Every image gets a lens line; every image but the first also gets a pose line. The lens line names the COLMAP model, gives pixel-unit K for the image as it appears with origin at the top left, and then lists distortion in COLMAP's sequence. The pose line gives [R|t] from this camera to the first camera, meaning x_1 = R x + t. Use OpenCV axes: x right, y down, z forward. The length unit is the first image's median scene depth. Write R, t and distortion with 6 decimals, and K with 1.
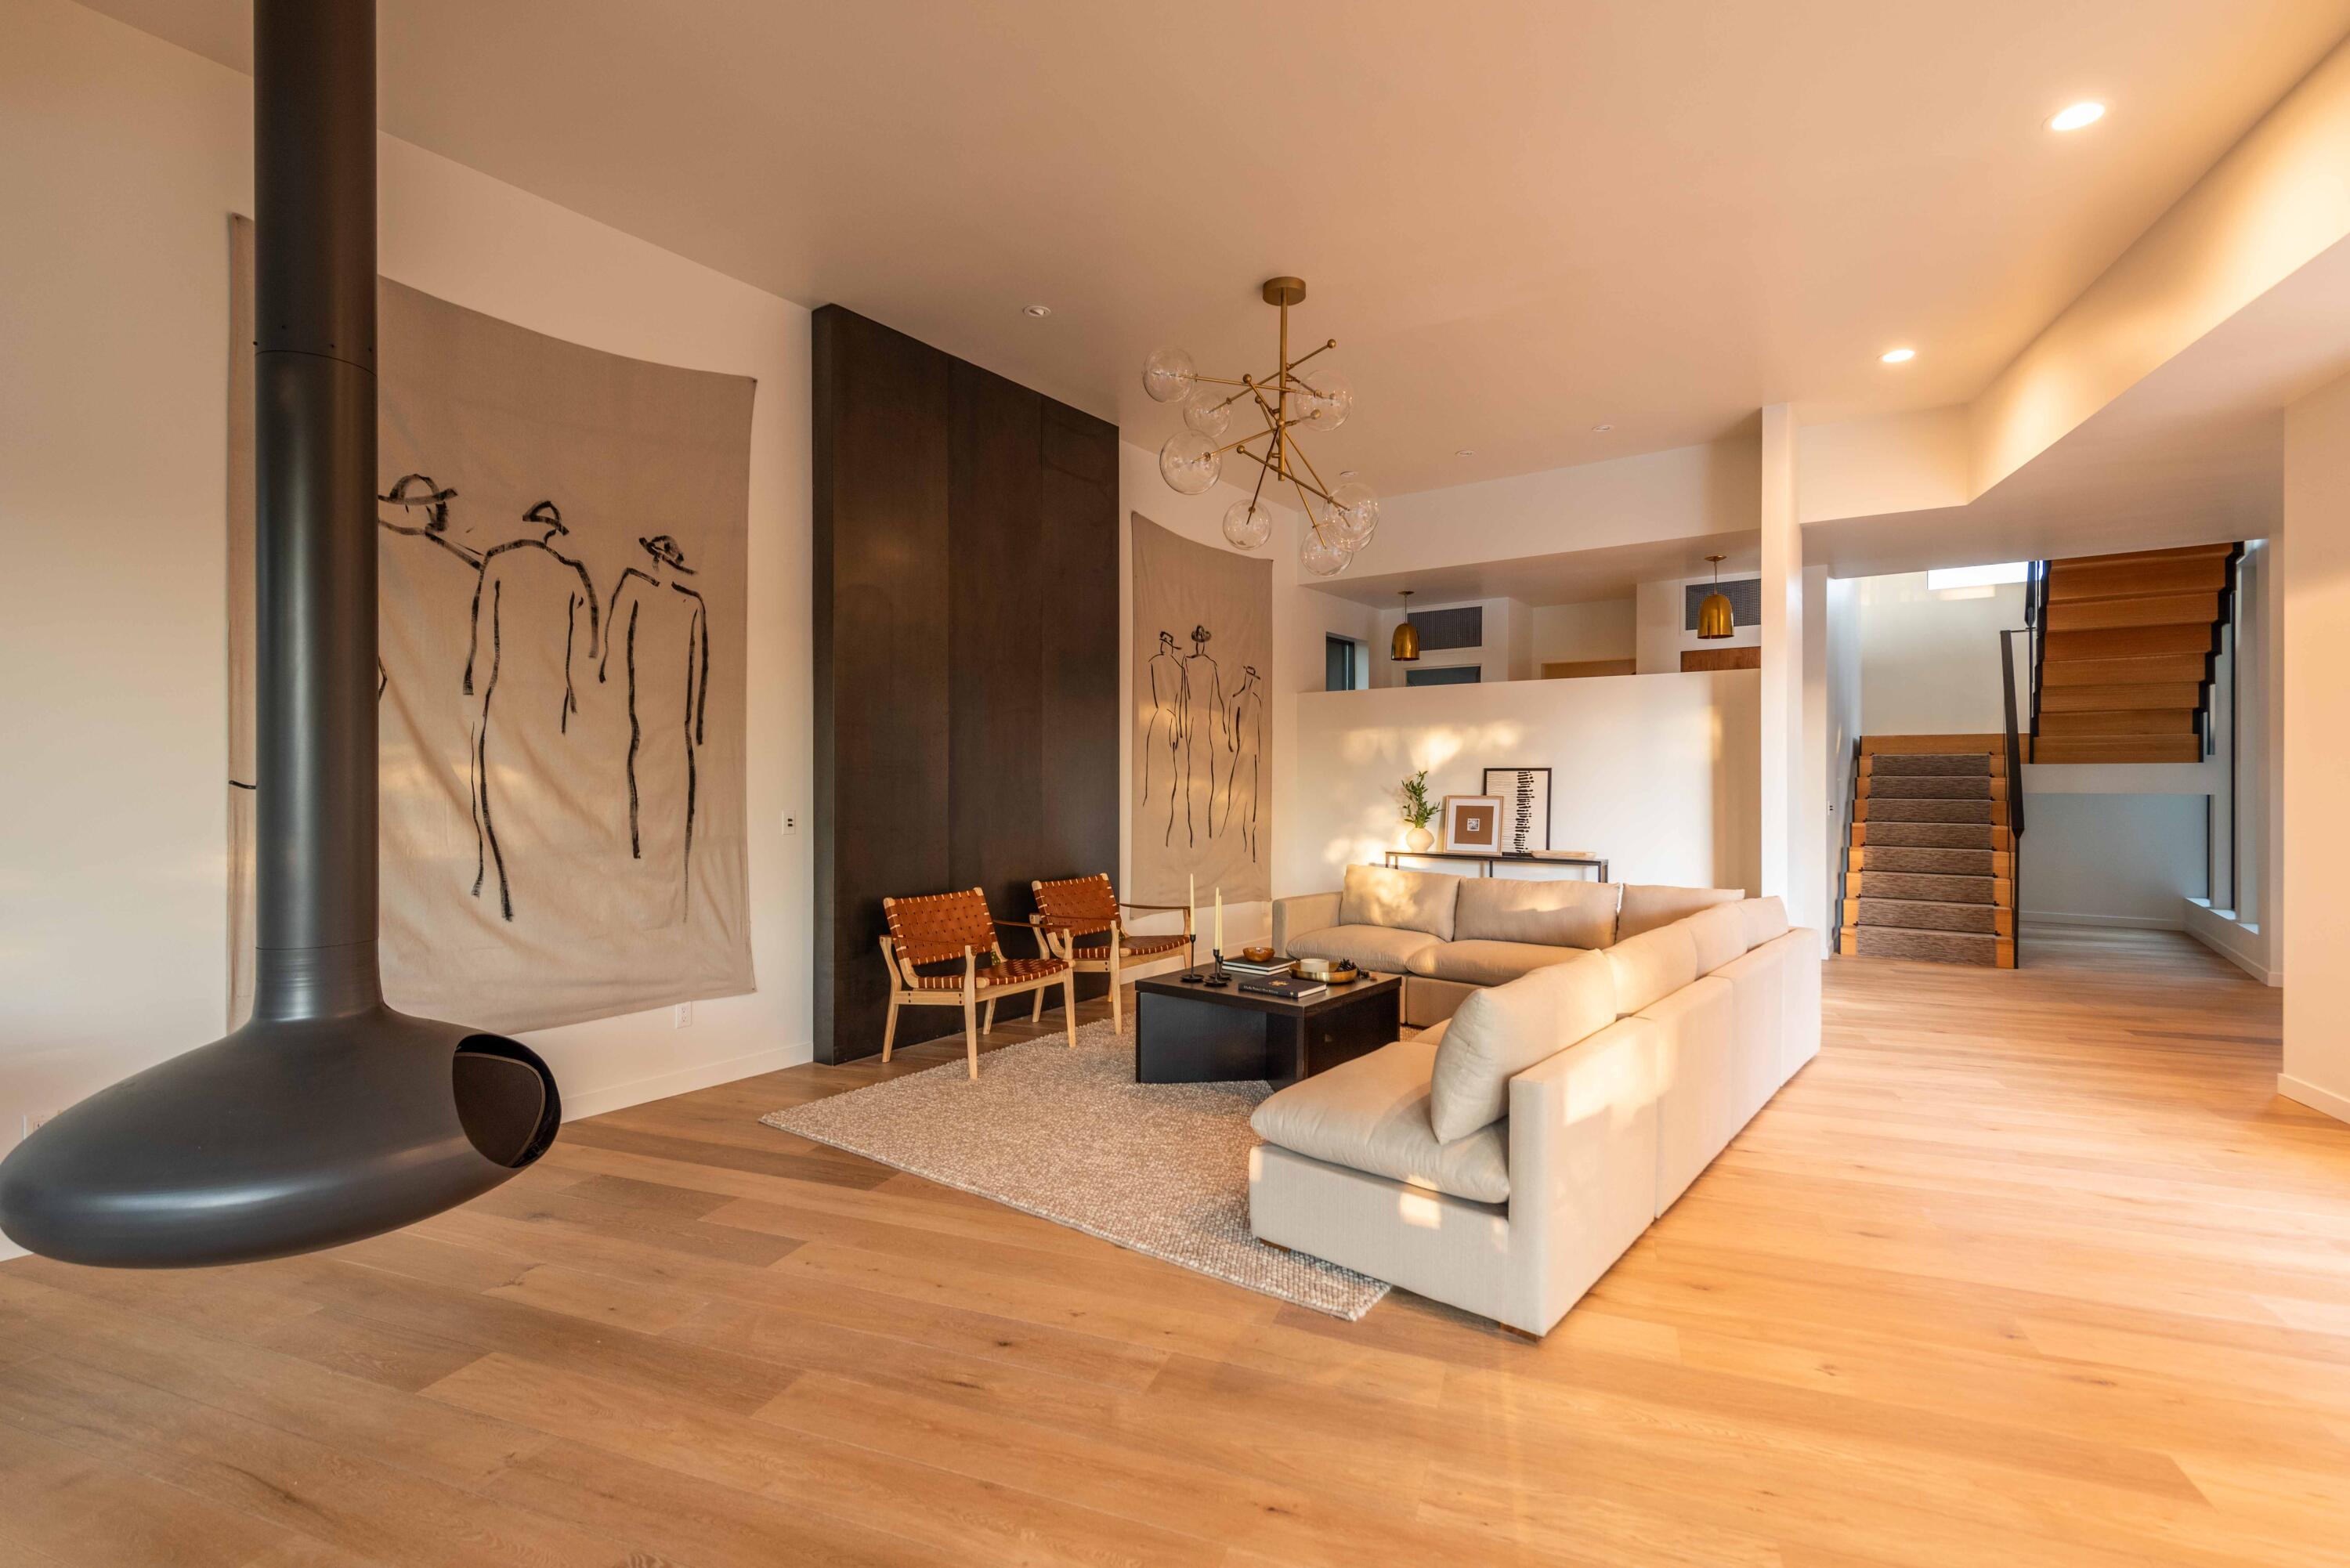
lens RADIAL K [[1081.9, 0, 1175.0], [0, 1081.9, 784.0], [0, 0, 1]] dist [0.003364, -0.000288]
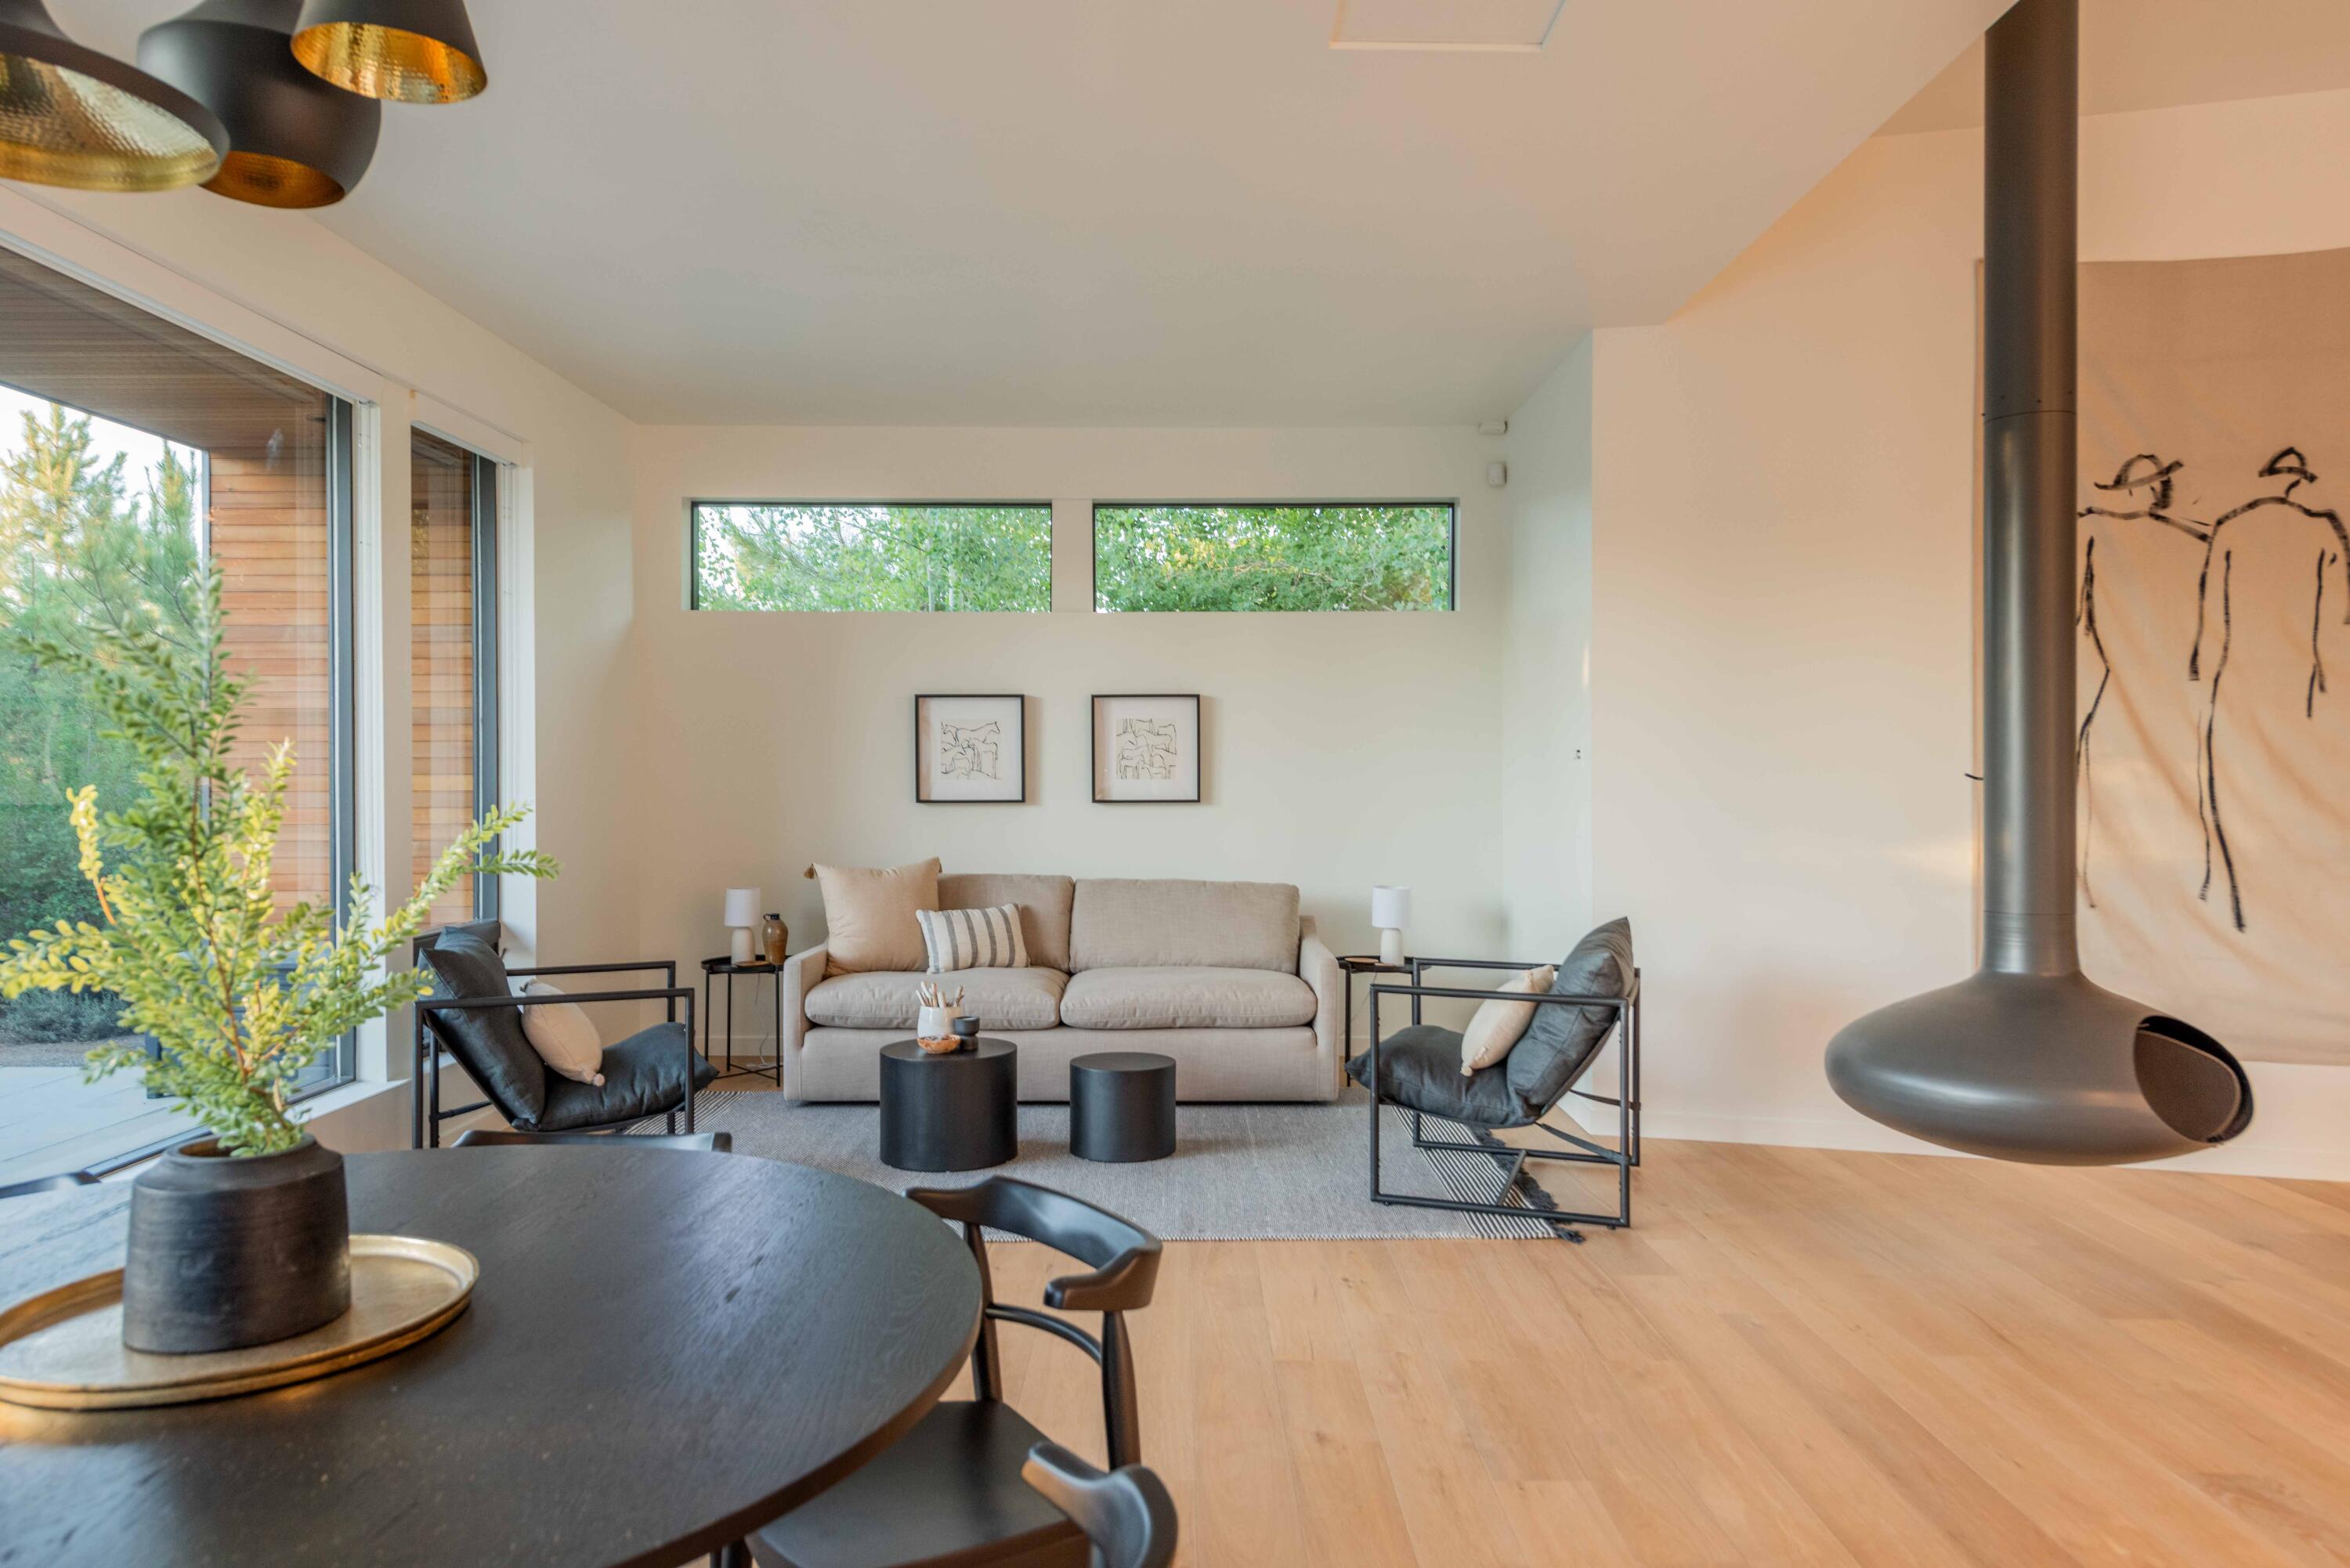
lens RADIAL K [[1580.4, 0, 1175.0], [0, 1580.4, 784.0], [0, 0, 1]] dist [0.008275, 0.005723]
pose [[0.364798, 0.002121, -0.931084, 0.284760], [-0.000019, 0.999997, 0.002271, 0.002390], [0.931087, -0.000810, 0.364797, -0.294909]]
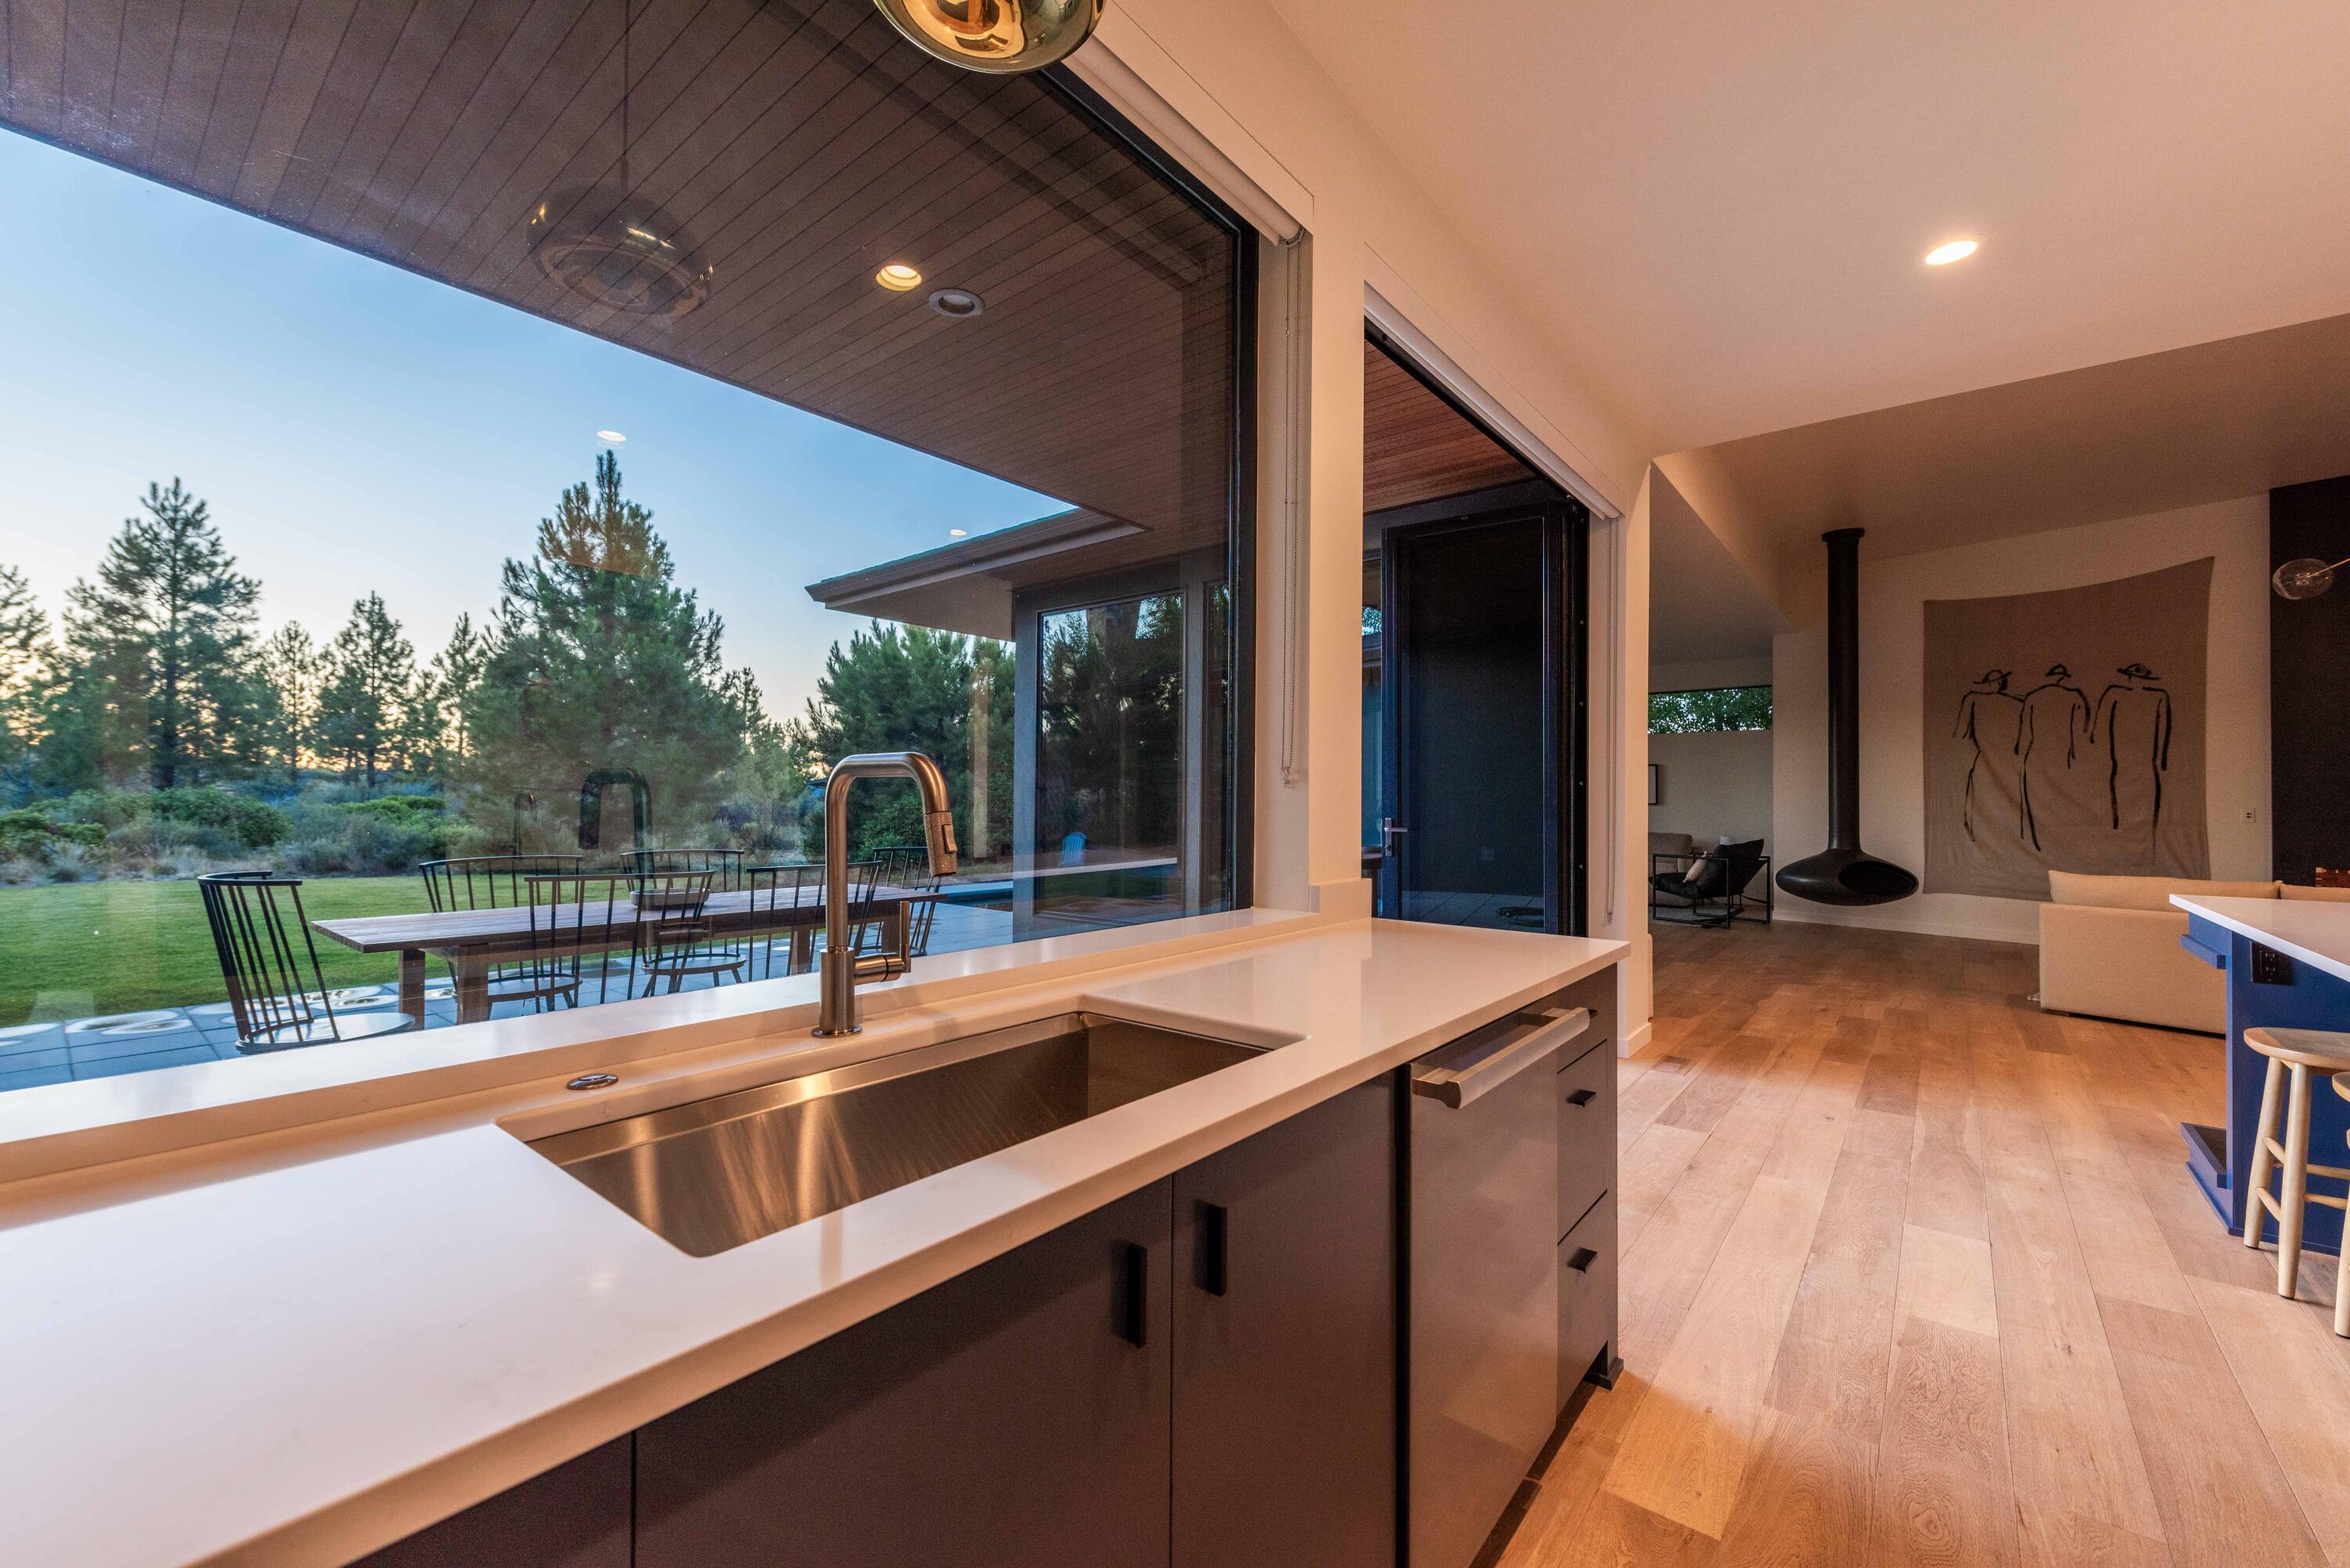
lens RADIAL K [[944.5, 0, 1175.0], [0, 944.5, 784.0], [0, 0, 1]] dist [-0.000001, 0.000017]
pose [[-0.302523, -0.027579, -0.952743, 1.899526], [-0.012543, 0.999610, -0.024953, 0.057337], [0.953060, 0.004402, -0.302750, -0.147583]]
